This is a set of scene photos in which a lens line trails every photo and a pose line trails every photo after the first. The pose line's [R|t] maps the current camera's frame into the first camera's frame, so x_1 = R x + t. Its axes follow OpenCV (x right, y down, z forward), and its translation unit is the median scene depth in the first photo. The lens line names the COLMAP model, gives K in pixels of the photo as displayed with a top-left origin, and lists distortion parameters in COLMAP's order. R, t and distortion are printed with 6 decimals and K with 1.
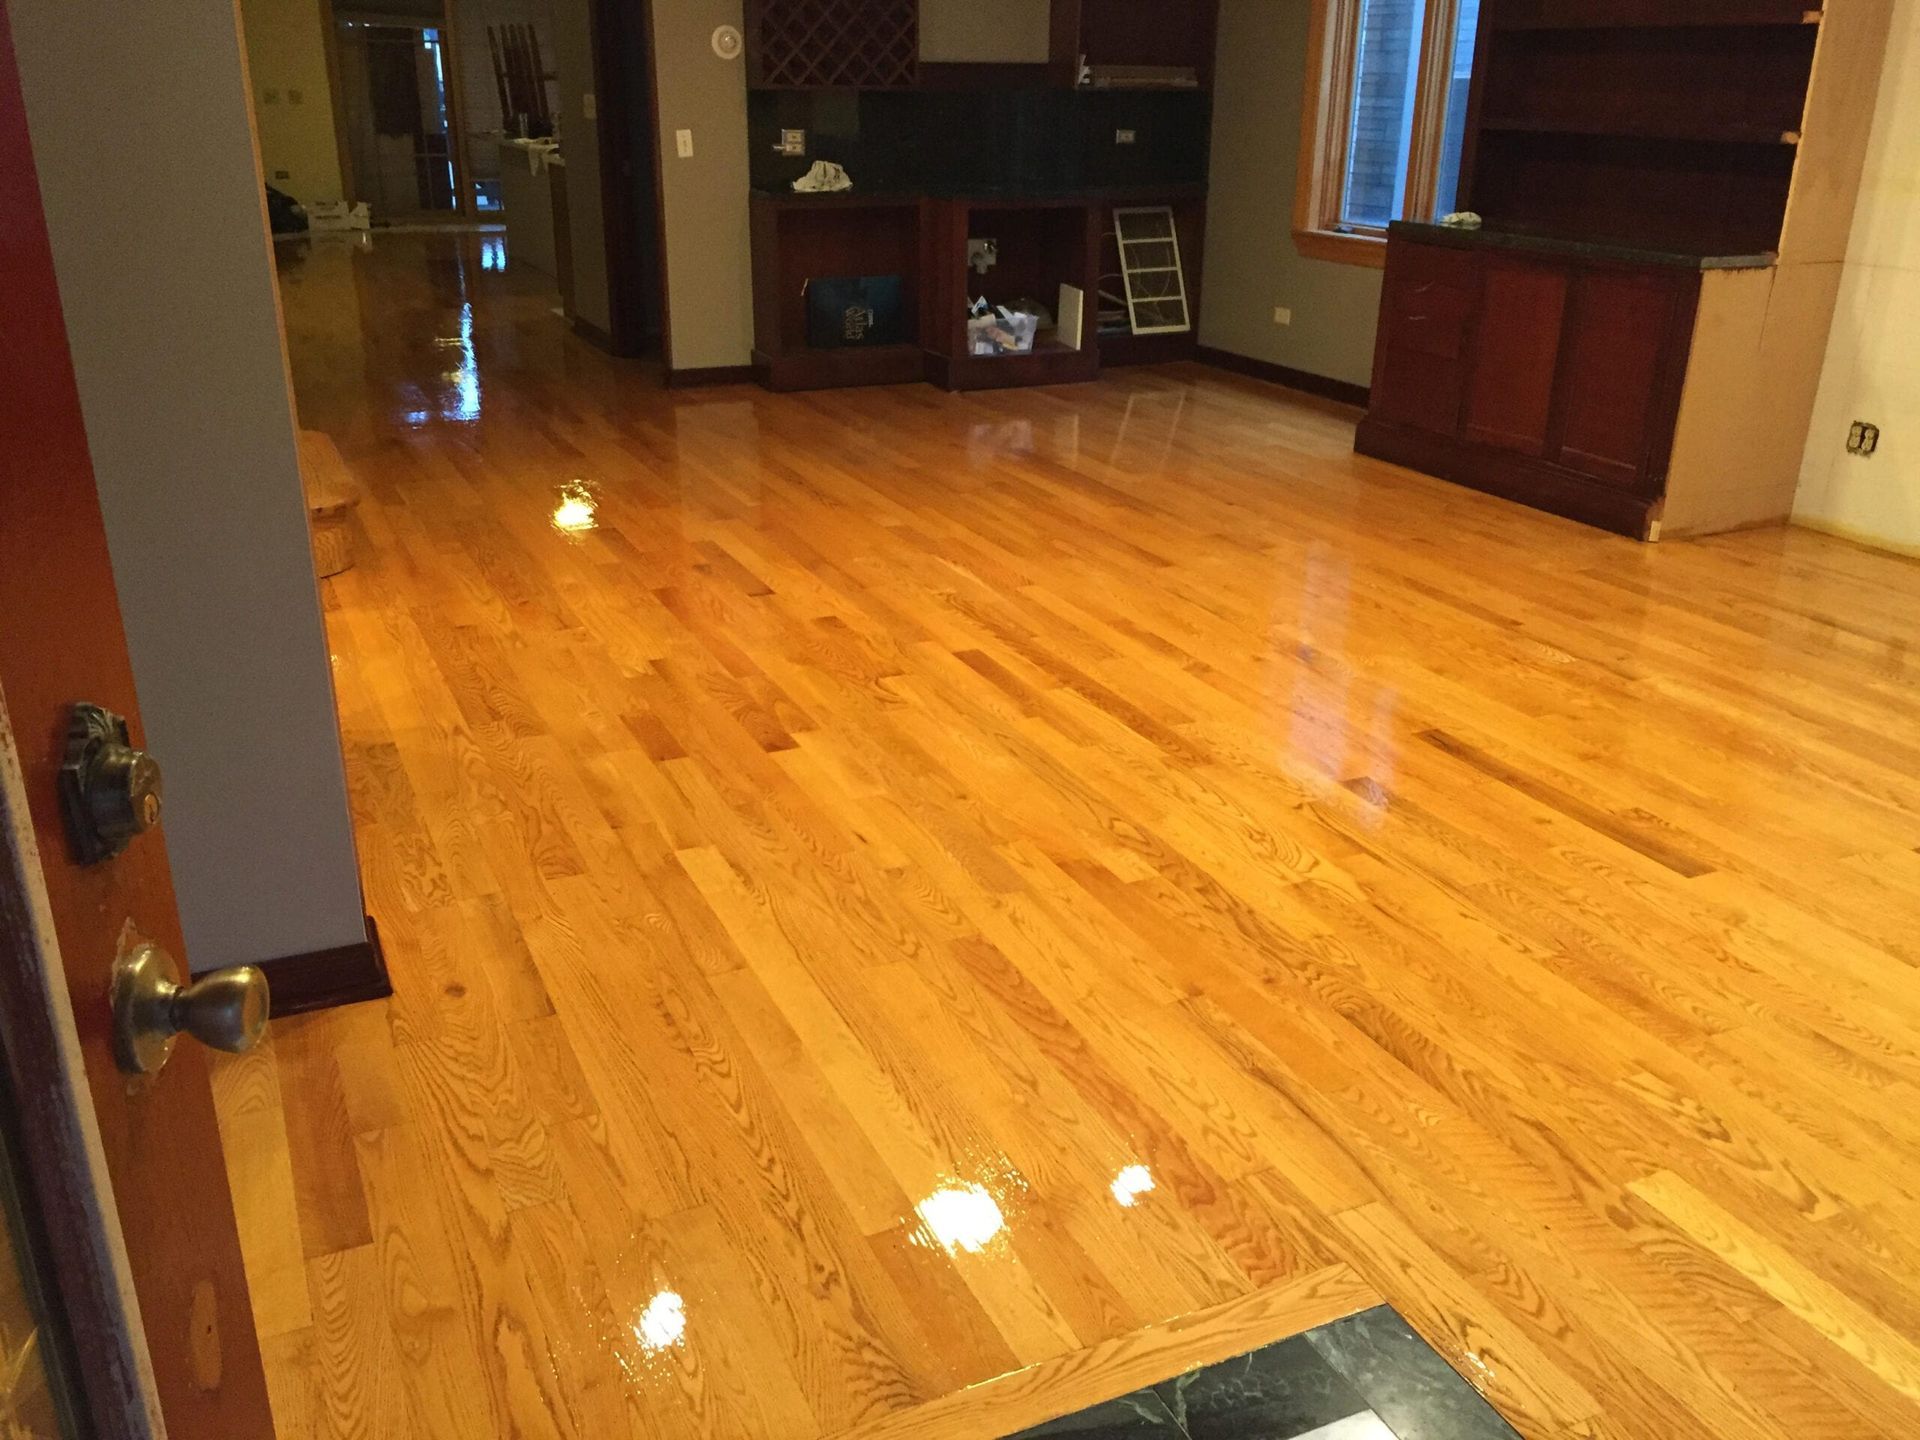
lens RADIAL K [[1630.6, 0, 958.2], [0, 1630.6, 724.1], [0, 0, 1]] dist [0.063408, -0.066639]
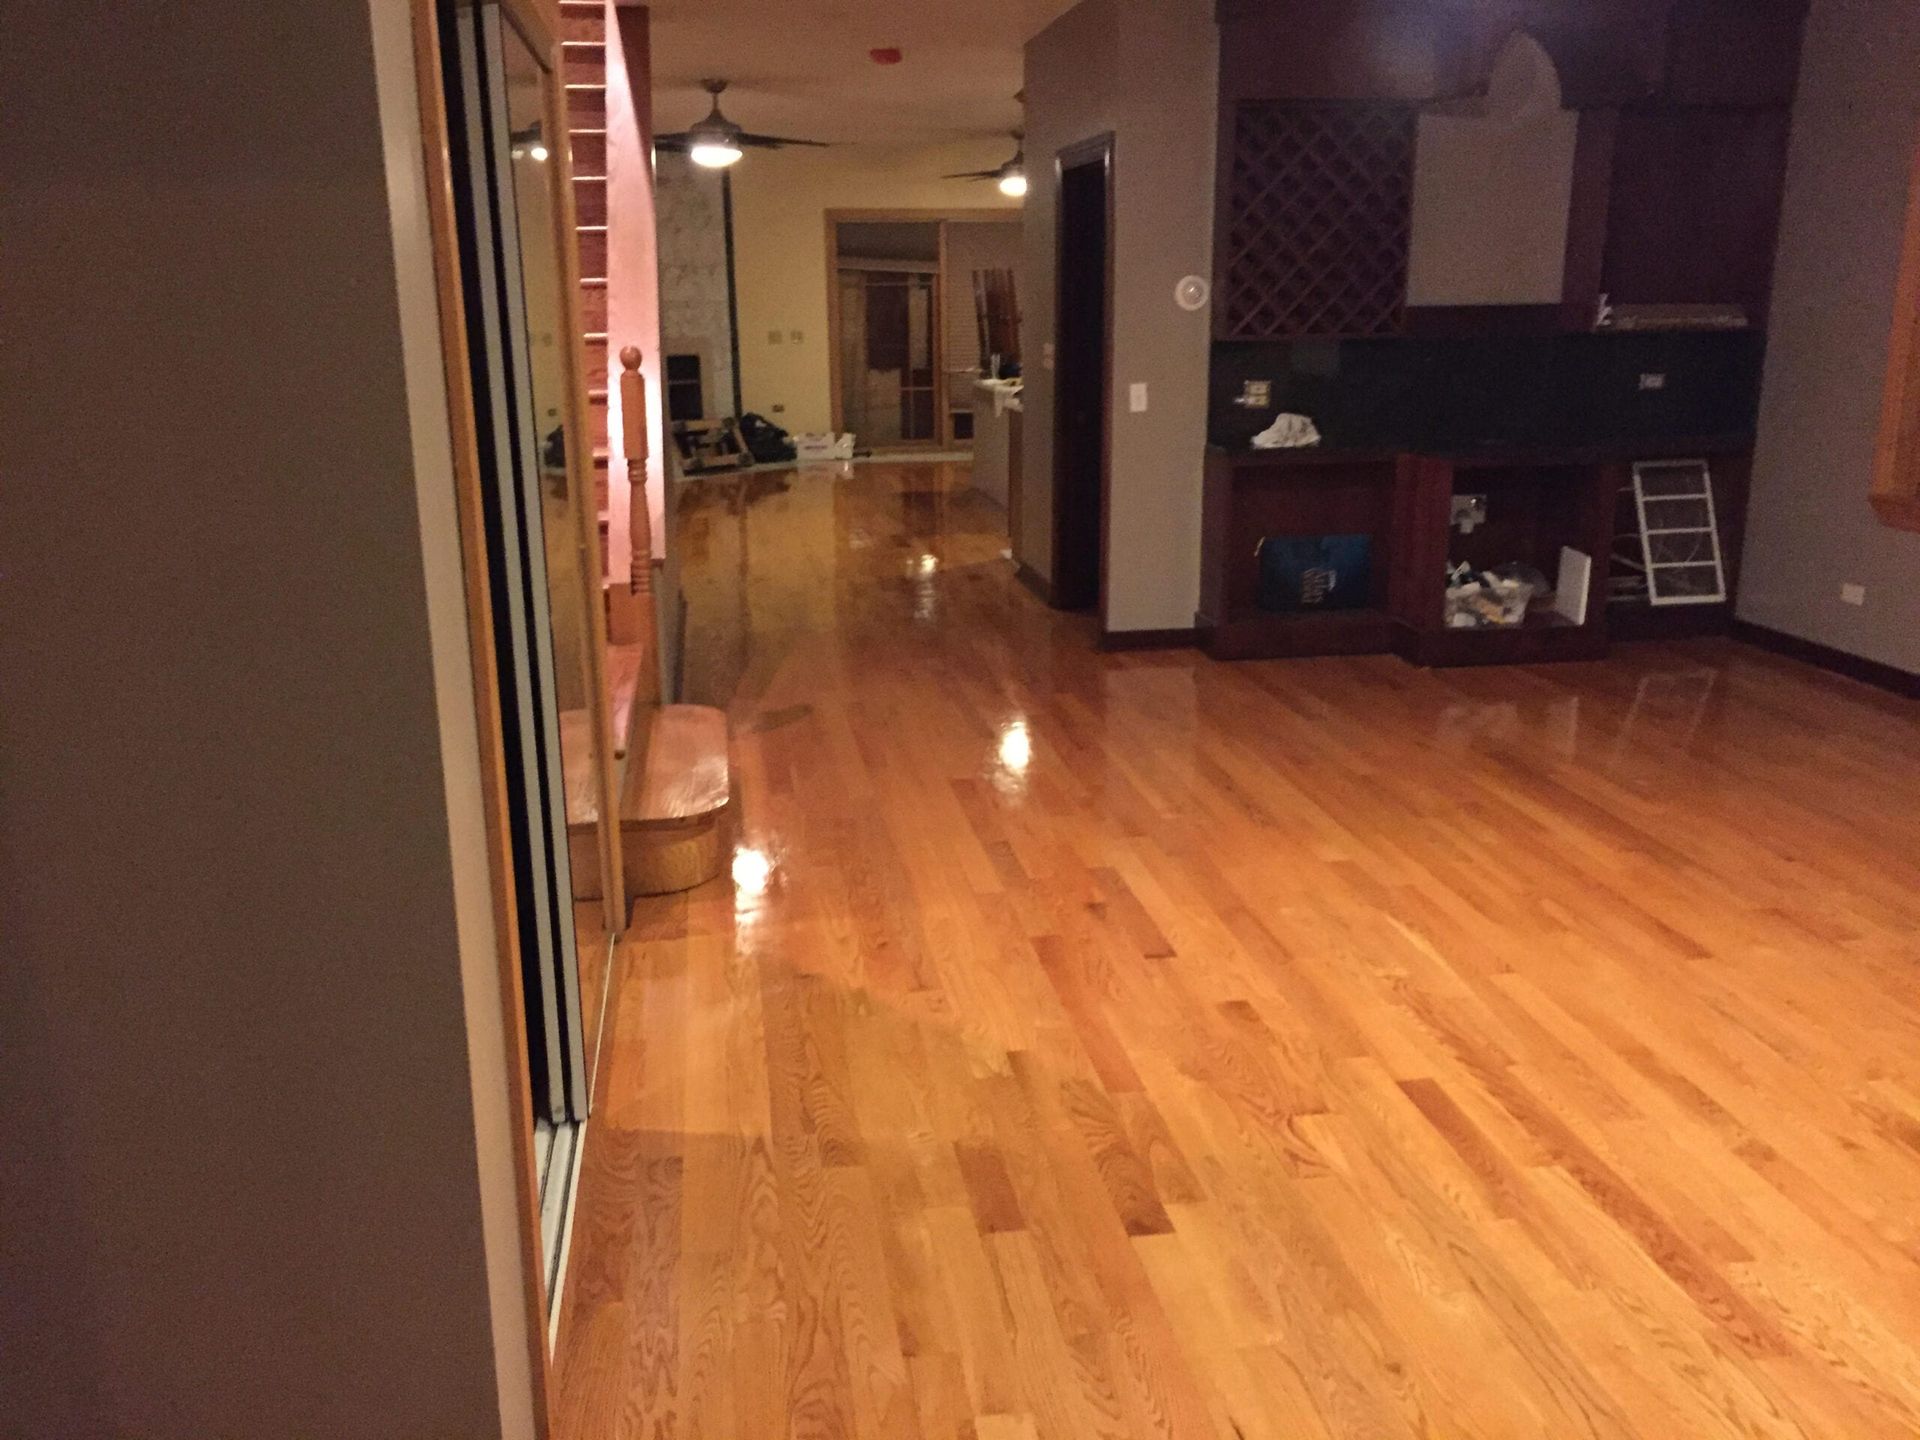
lens RADIAL K [[1630.6, 0, 959.7], [0, 1630.6, 719.0], [0, 0, 1]] dist [0.063408, -0.066639]
pose [[0.959741, 0.053921, -0.275661, 0.001954], [-0.086857, 0.990273, -0.108699, -0.078573], [0.267118, 0.128266, 0.955089, 0.138705]]
